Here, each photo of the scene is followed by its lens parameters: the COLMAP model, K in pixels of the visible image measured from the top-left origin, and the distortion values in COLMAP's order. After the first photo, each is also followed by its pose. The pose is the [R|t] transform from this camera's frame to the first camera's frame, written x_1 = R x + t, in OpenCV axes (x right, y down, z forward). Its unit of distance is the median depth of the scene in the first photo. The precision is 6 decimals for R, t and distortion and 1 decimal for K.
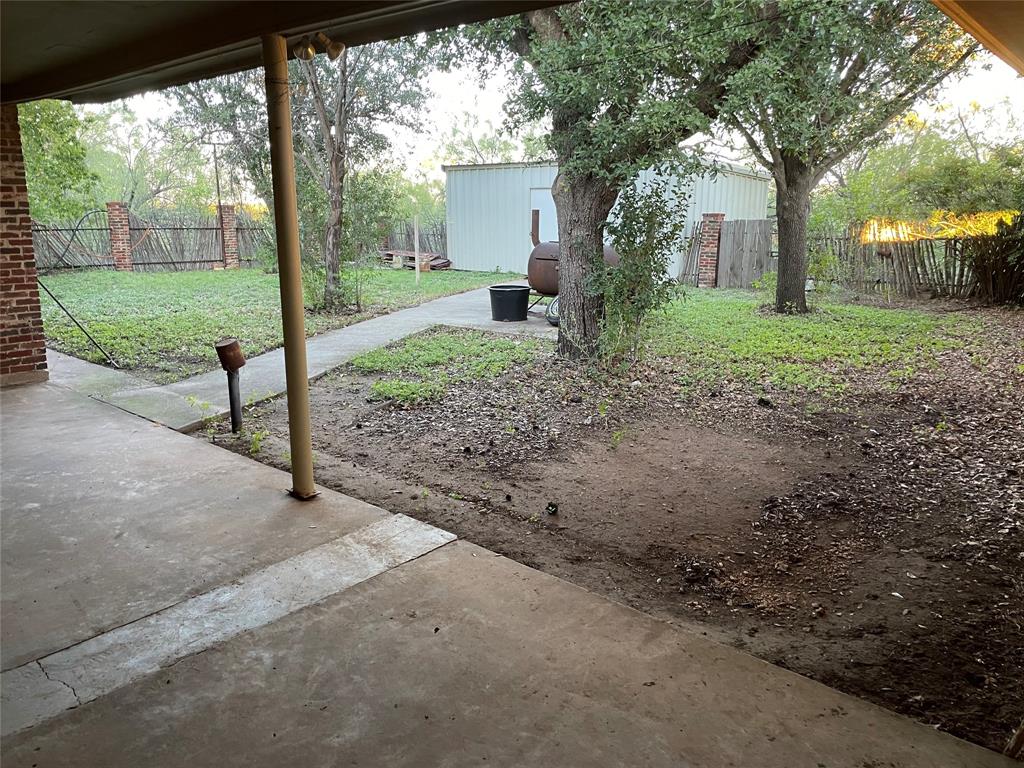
lens RADIAL K [[777.2, 0, 514.9], [0, 777.2, 378.7], [0, 0, 1]] dist [0.073105, -0.098624]
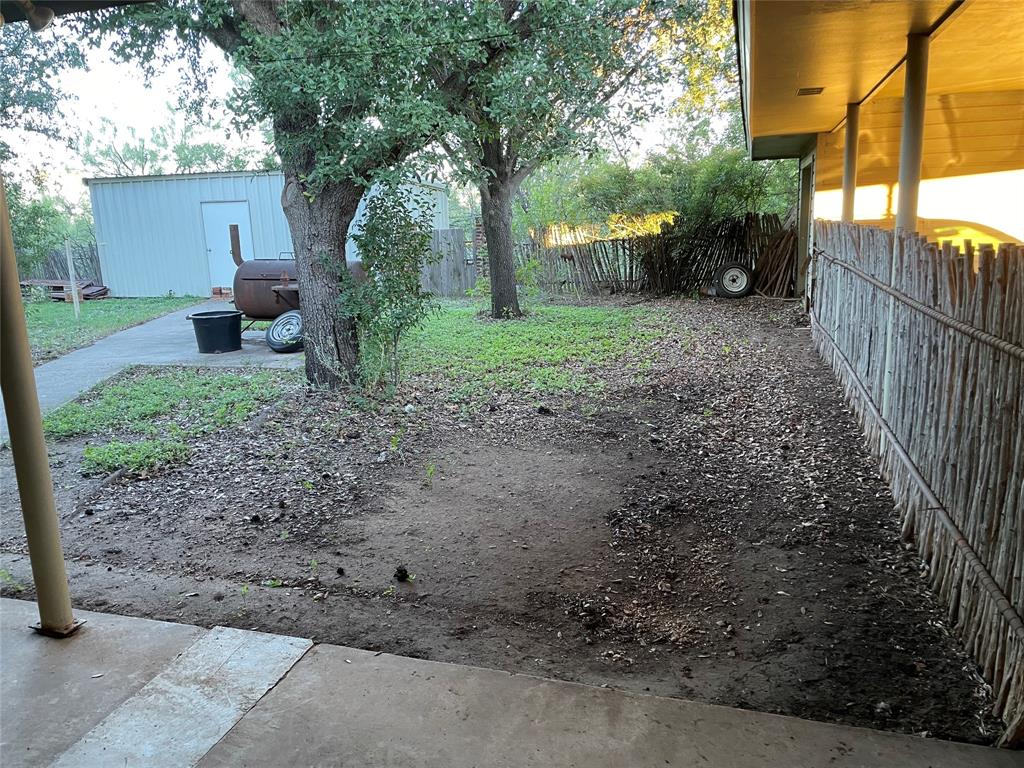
lens RADIAL K [[777.2, 0, 512.7], [0, 777.2, 376.2], [0, 0, 1]] dist [0.073105, -0.098624]
pose [[0.912590, -0.112843, 0.392996, -0.100914], [0.119941, 0.992759, 0.006536, -0.024698], [-0.390888, 0.041172, 0.919517, 0.112373]]
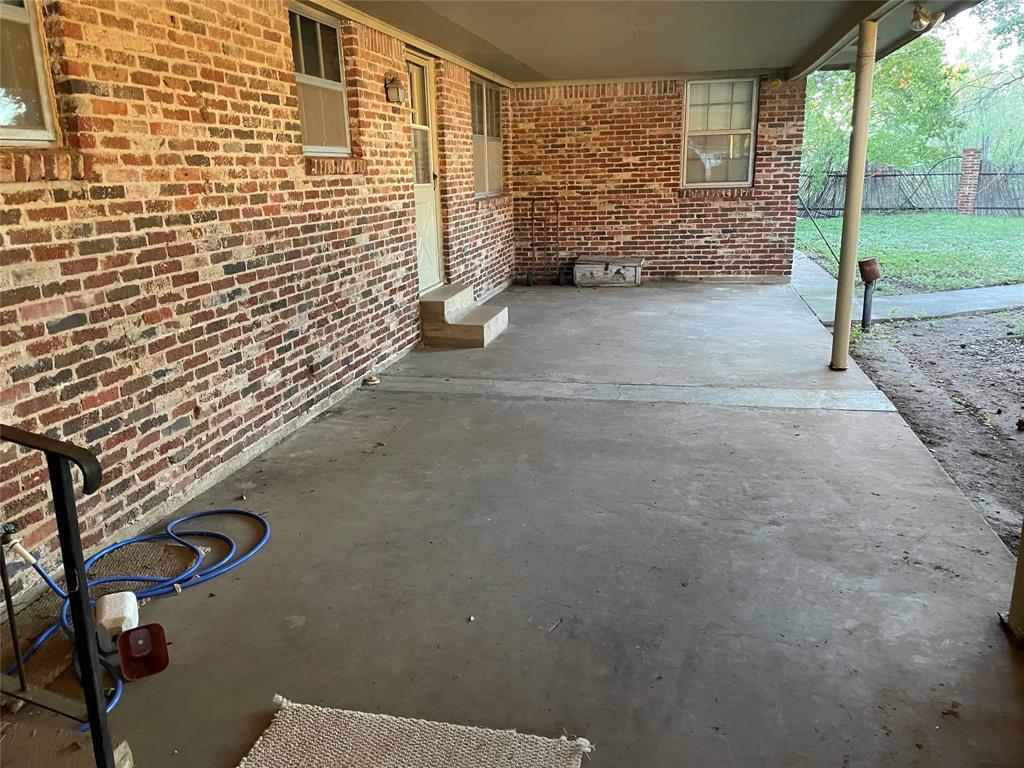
lens RADIAL K [[777.2, 0, 520.5], [0, 777.2, 381.1], [0, 0, 1]] dist [0.073105, -0.098624]
pose [[0.493672, 0.220037, -0.841351, 0.409744], [-0.164809, 0.973601, 0.157921, 0.032668], [0.853888, 0.060702, 0.516904, -0.110181]]
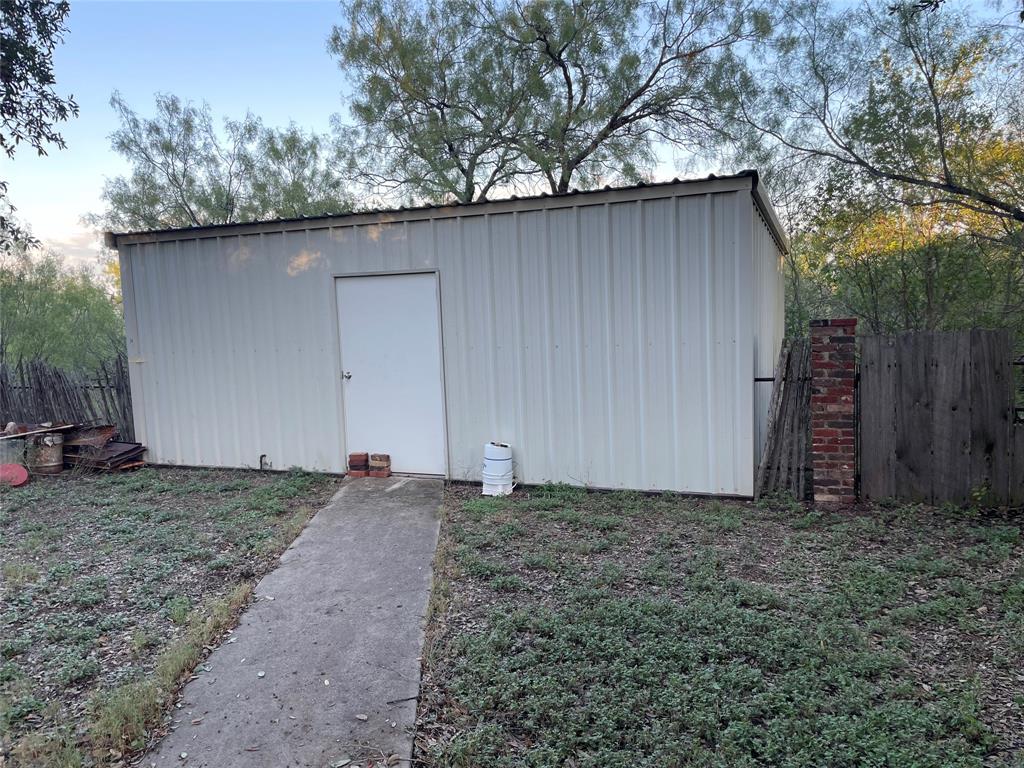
lens RADIAL K [[777.2, 0, 501.2], [0, 777.2, 384.9], [0, 0, 1]] dist [0.073105, -0.098624]
pose [[0.938105, -0.077430, 0.337586, -0.148595], [0.113306, 0.989667, -0.087868, -0.455335], [-0.327294, 0.120680, 0.937185, 1.902364]]
